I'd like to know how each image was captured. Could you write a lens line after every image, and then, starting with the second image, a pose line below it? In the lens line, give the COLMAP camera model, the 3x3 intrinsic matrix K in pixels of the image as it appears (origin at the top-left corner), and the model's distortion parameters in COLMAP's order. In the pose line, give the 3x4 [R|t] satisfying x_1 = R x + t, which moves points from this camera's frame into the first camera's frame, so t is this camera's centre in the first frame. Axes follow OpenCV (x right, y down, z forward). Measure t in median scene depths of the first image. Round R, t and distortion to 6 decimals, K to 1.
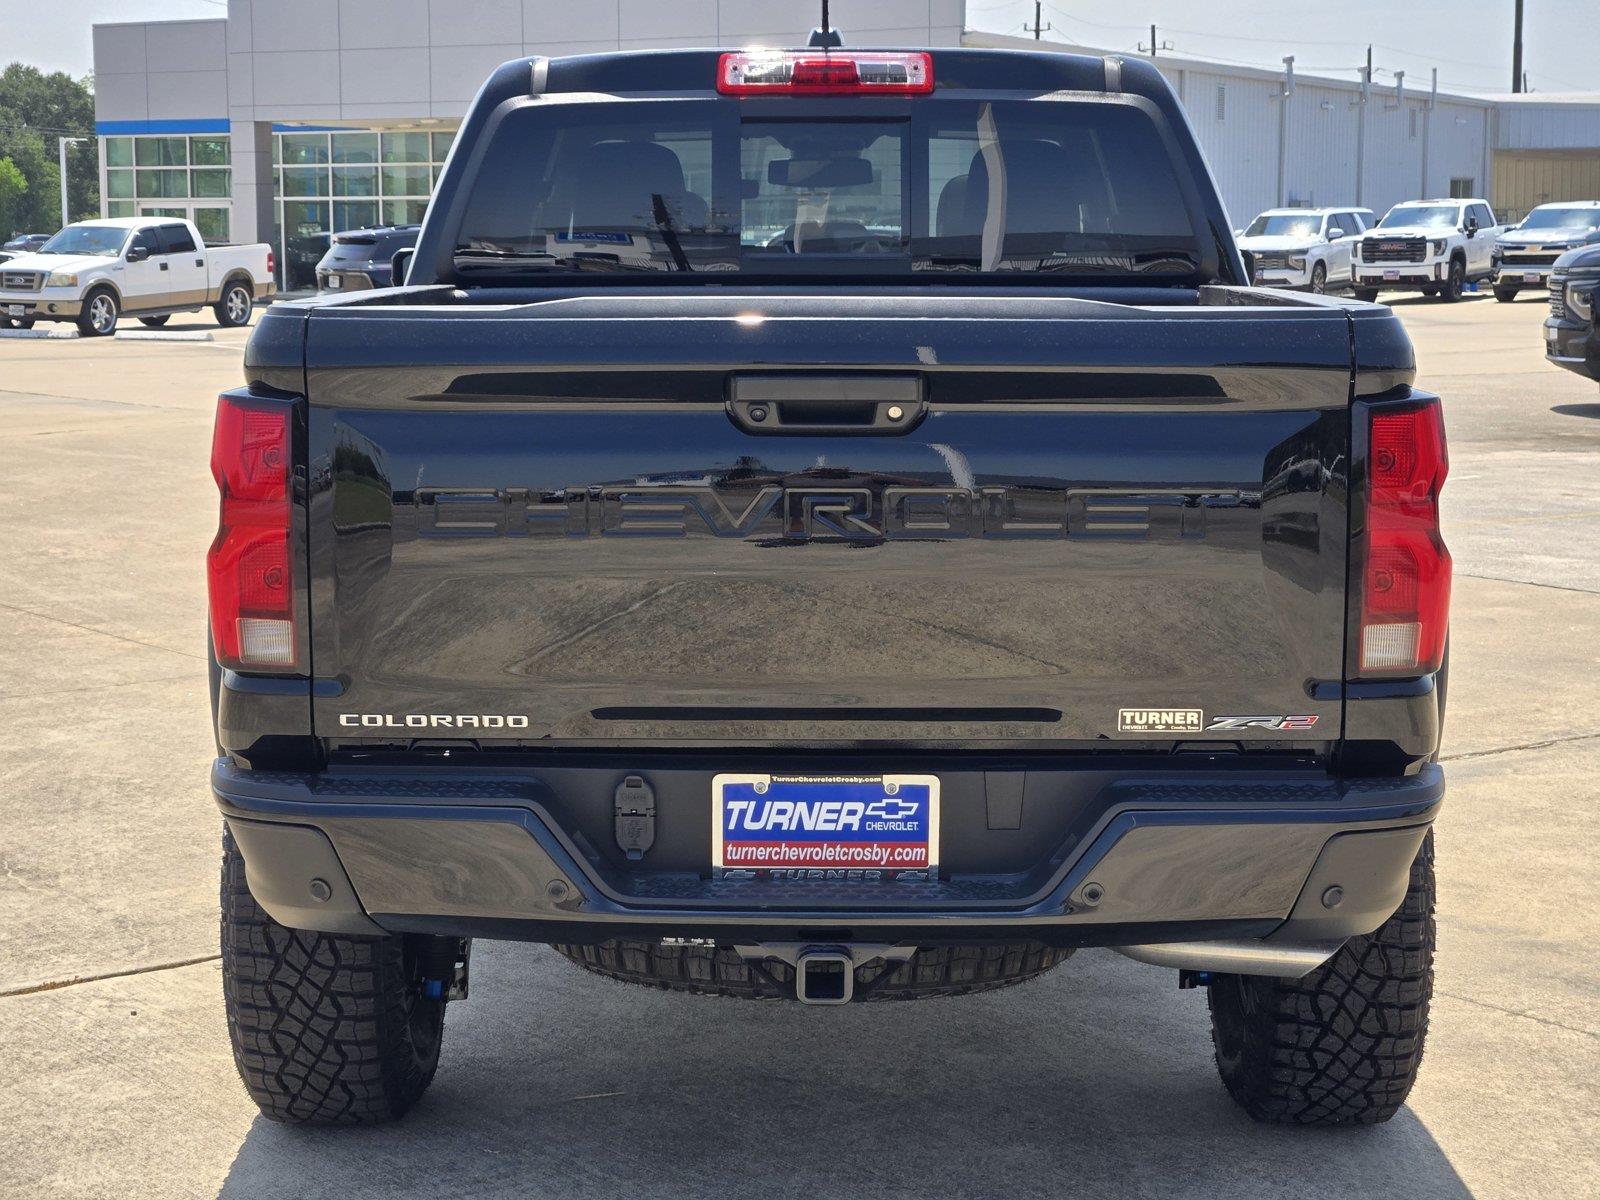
lens RADIAL K [[3142.9, 0, 796.1], [0, 3142.9, 541.6], [0, 0, 1]] dist [-0.822671, 9.249669]
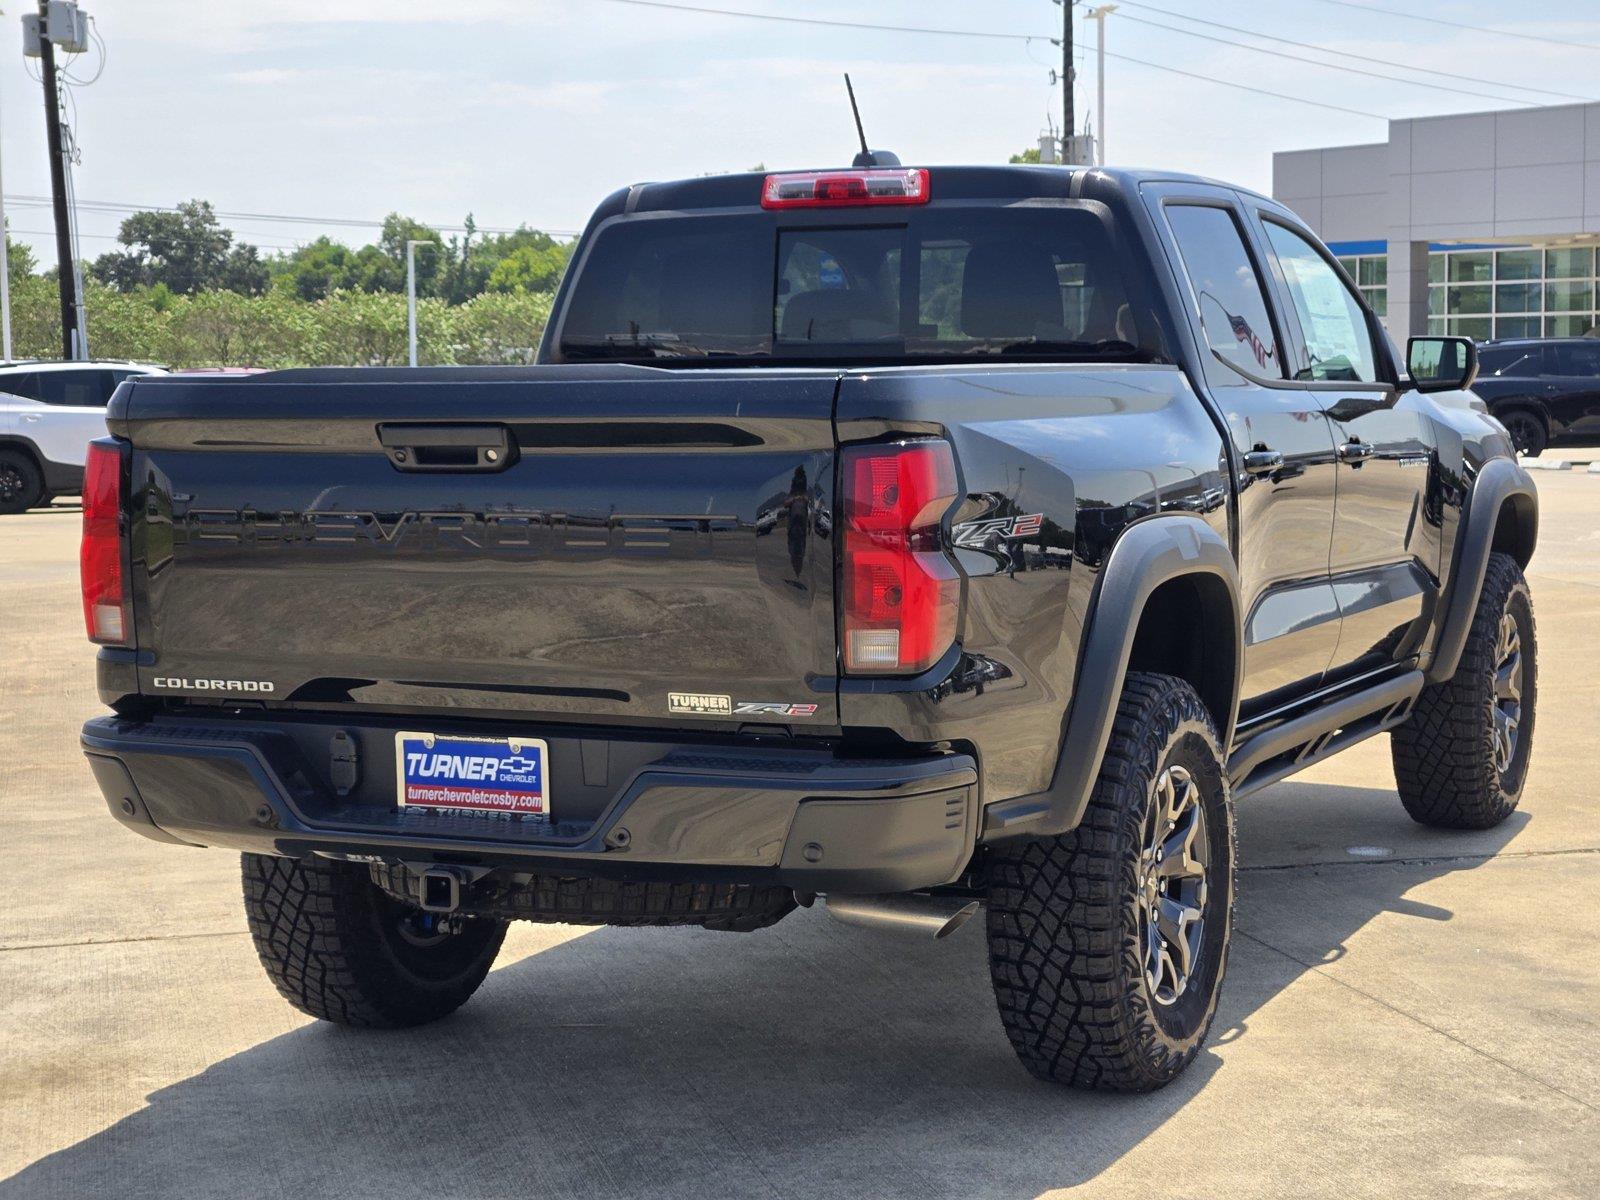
lens RADIAL K [[3105.7, 0, 838.0], [0, 3105.7, 598.0], [0, 0, 1]] dist [-0.564912, 7.144208]
pose [[0.923687, 0.020910, -0.382577, 0.635751], [-0.028720, 0.999479, -0.014715, 0.031876], [0.382070, 0.024580, 0.923806, -0.123219]]
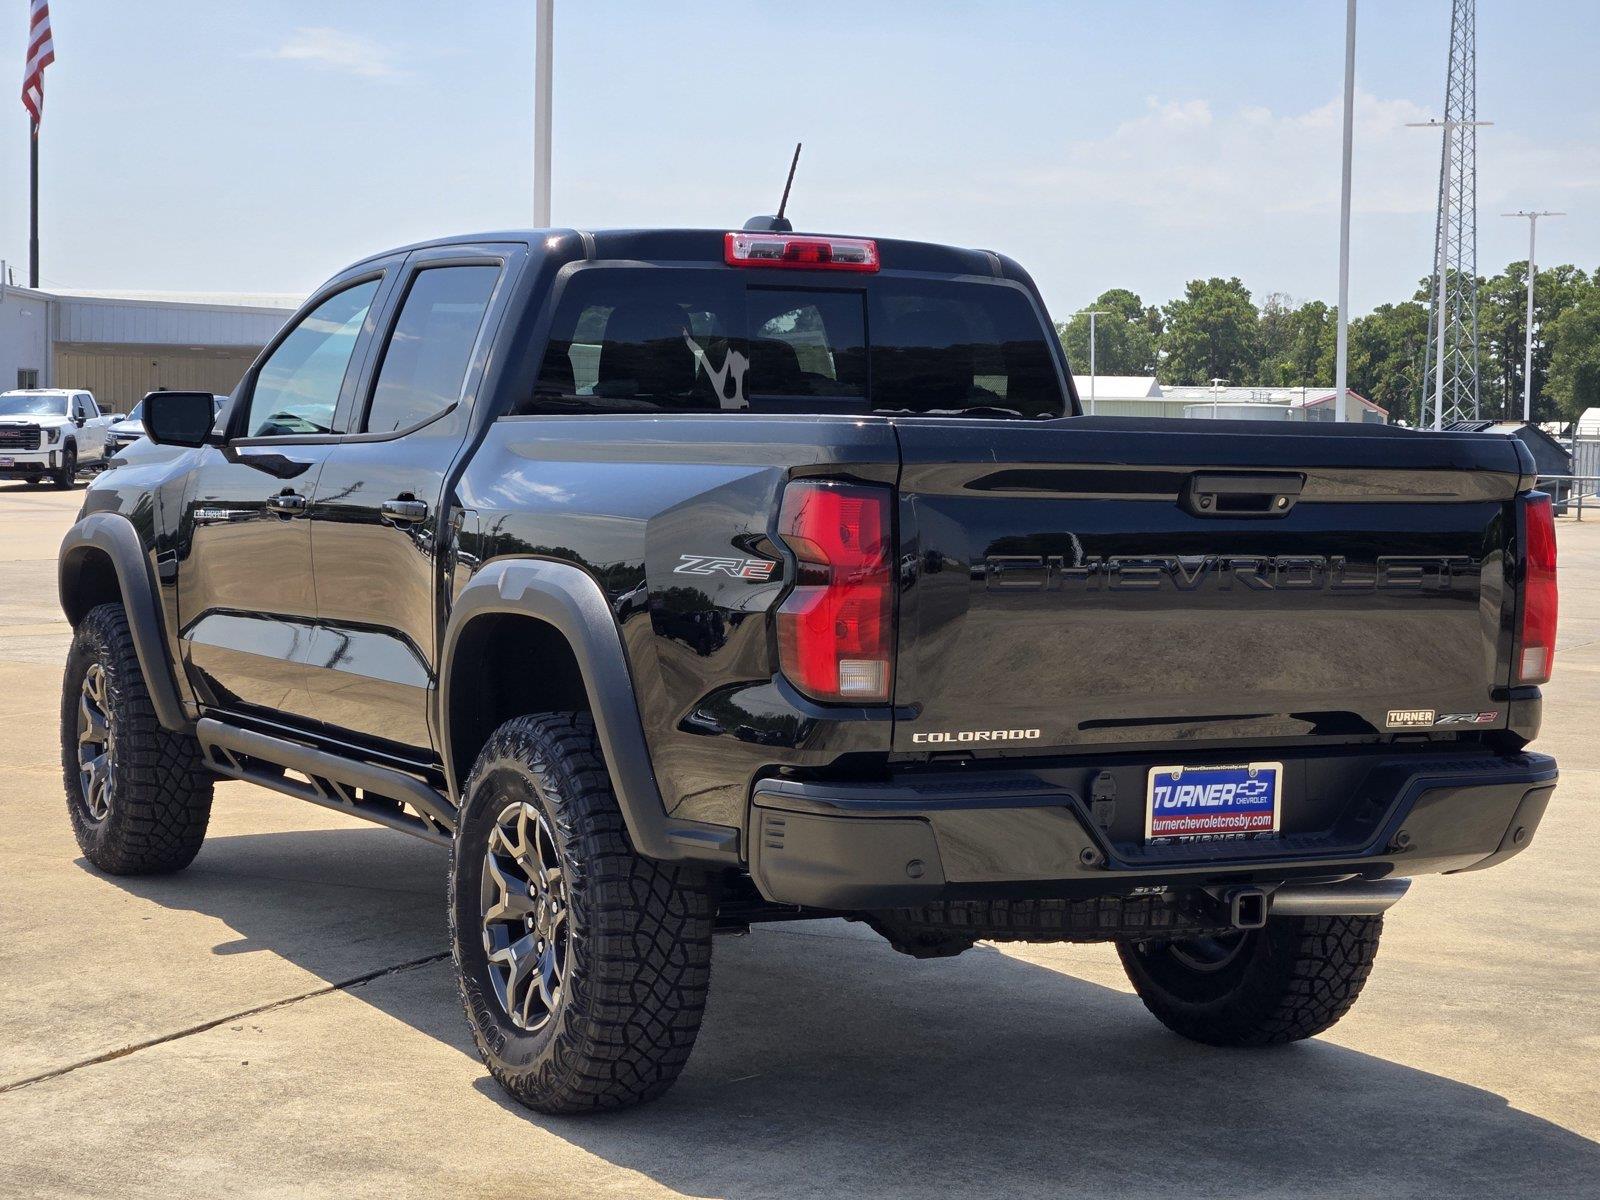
lens RADIAL K [[3142.9, 0, 796.1], [0, 3142.9, 541.6], [0, 0, 1]] dist [-0.822671, 9.249669]
pose [[0.883934, -0.000248, 0.467611, -0.794833], [0.029569, 0.998028, -0.055364, 0.046277], [-0.466675, 0.062765, 0.882199, -0.130895]]
